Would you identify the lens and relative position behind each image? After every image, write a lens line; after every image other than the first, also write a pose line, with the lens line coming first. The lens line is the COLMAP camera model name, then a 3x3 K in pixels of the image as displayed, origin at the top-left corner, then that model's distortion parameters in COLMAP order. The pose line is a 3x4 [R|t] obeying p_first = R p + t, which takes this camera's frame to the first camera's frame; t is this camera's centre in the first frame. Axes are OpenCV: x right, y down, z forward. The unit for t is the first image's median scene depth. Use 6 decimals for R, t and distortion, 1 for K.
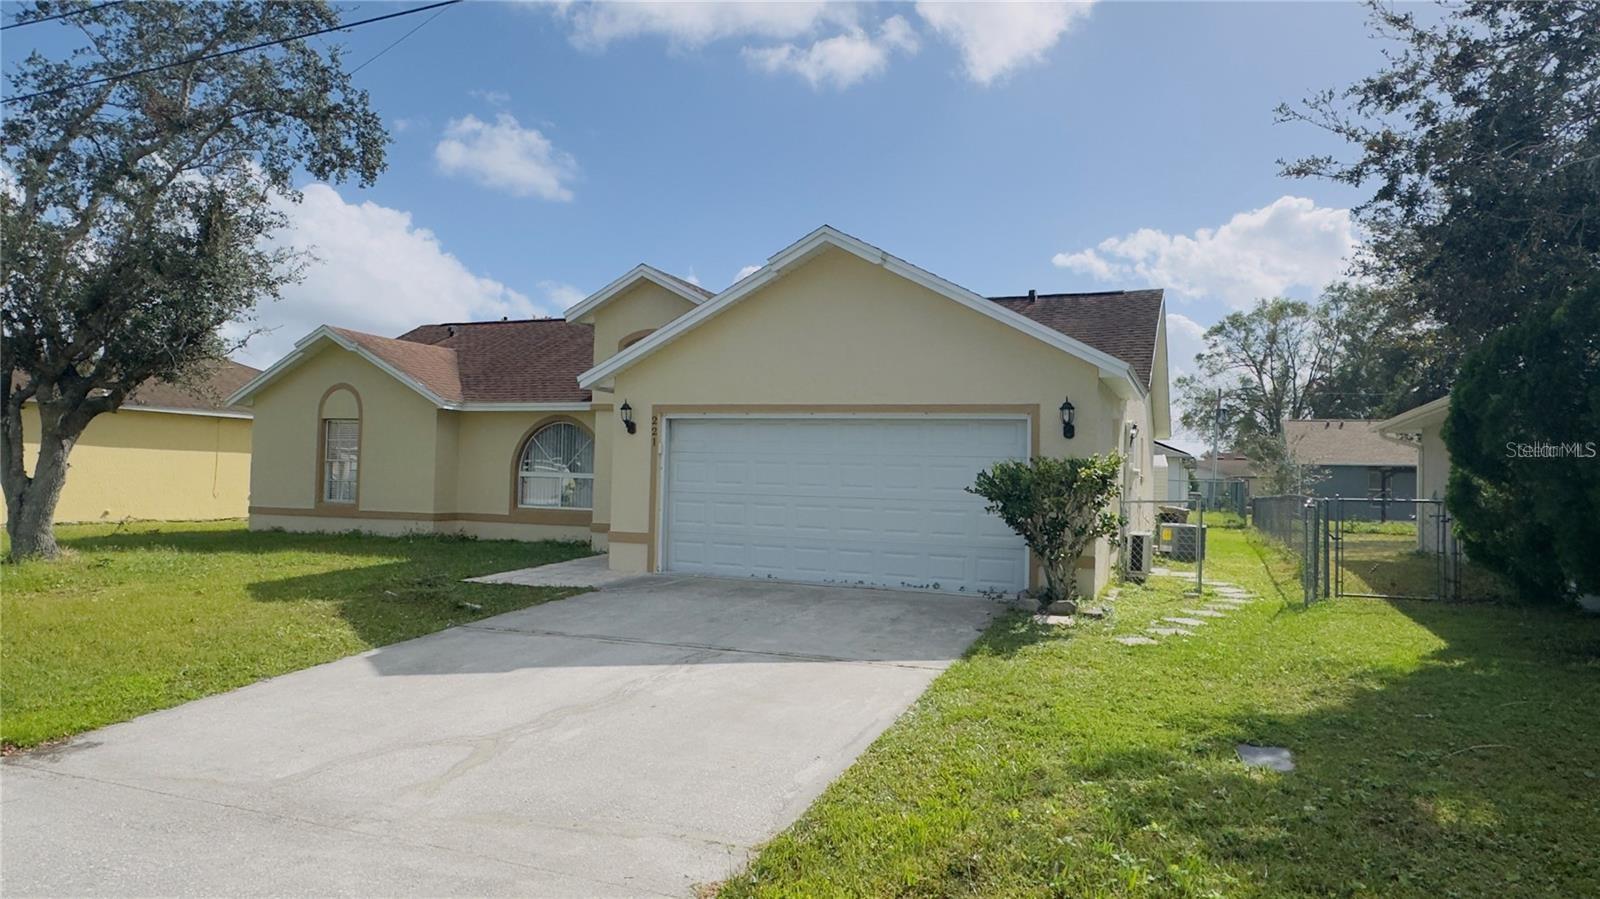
lens RADIAL K [[978.9, 0, 800.0], [0, 978.9, 449.5], [0, 0, 1]] dist [-0.000728, 0.001395]
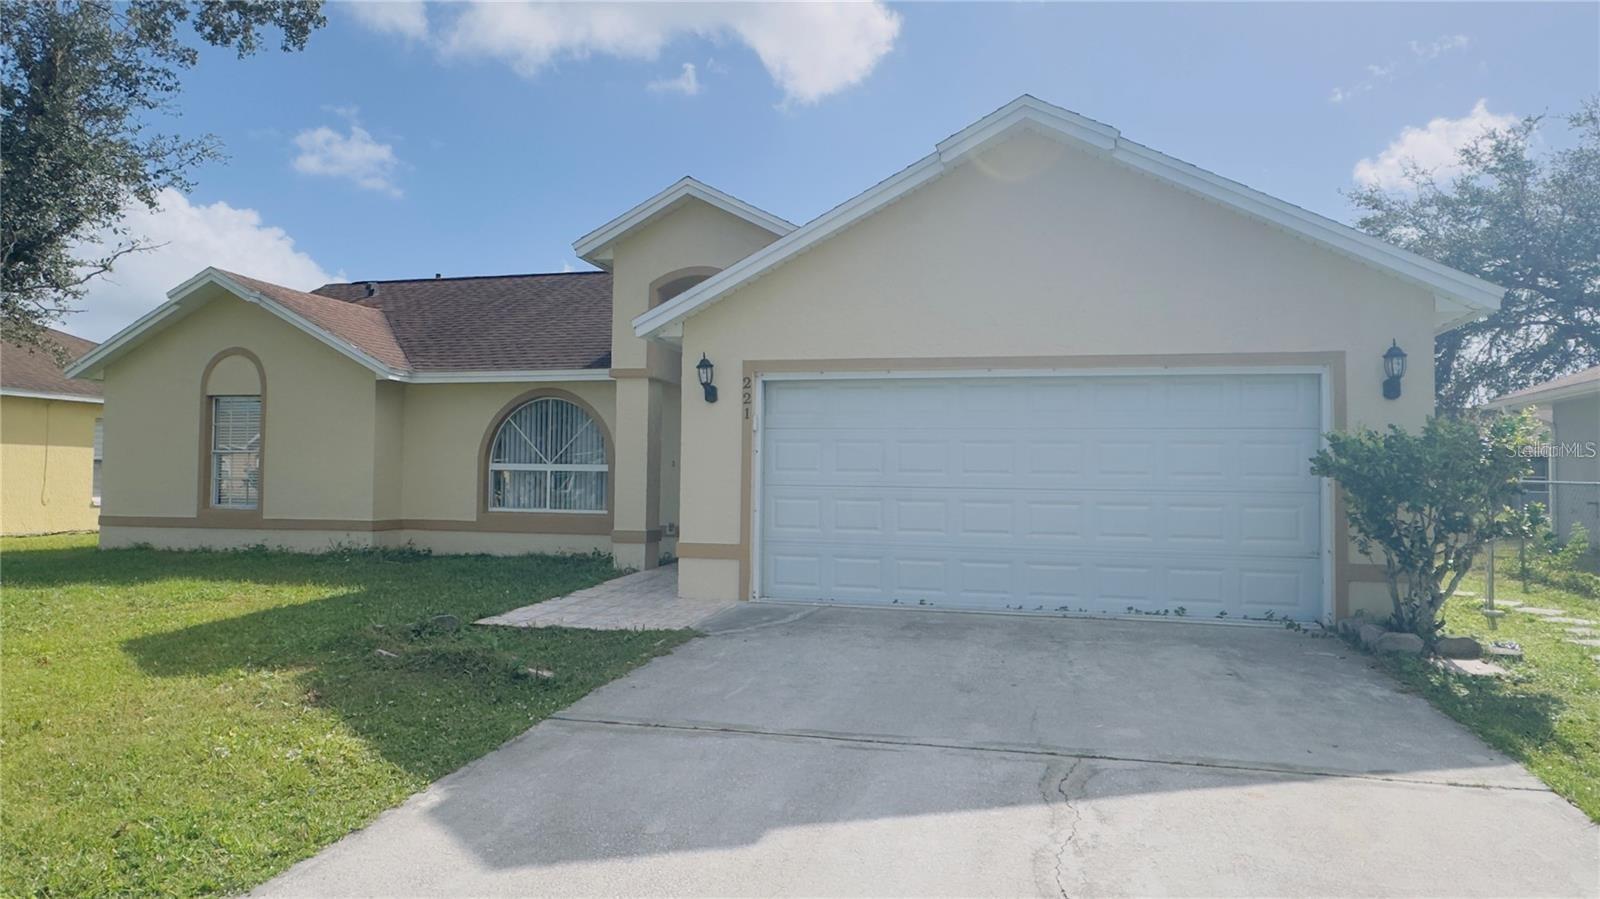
lens RADIAL K [[978.9, 0, 800.0], [0, 978.9, 449.5], [0, 0, 1]] dist [-0.000728, 0.001395]
pose [[0.991685, -0.009012, 0.128375, -0.169874], [0.008766, 0.999958, 0.002483, 0.013843], [-0.128392, -0.001337, 0.991723, 0.255045]]
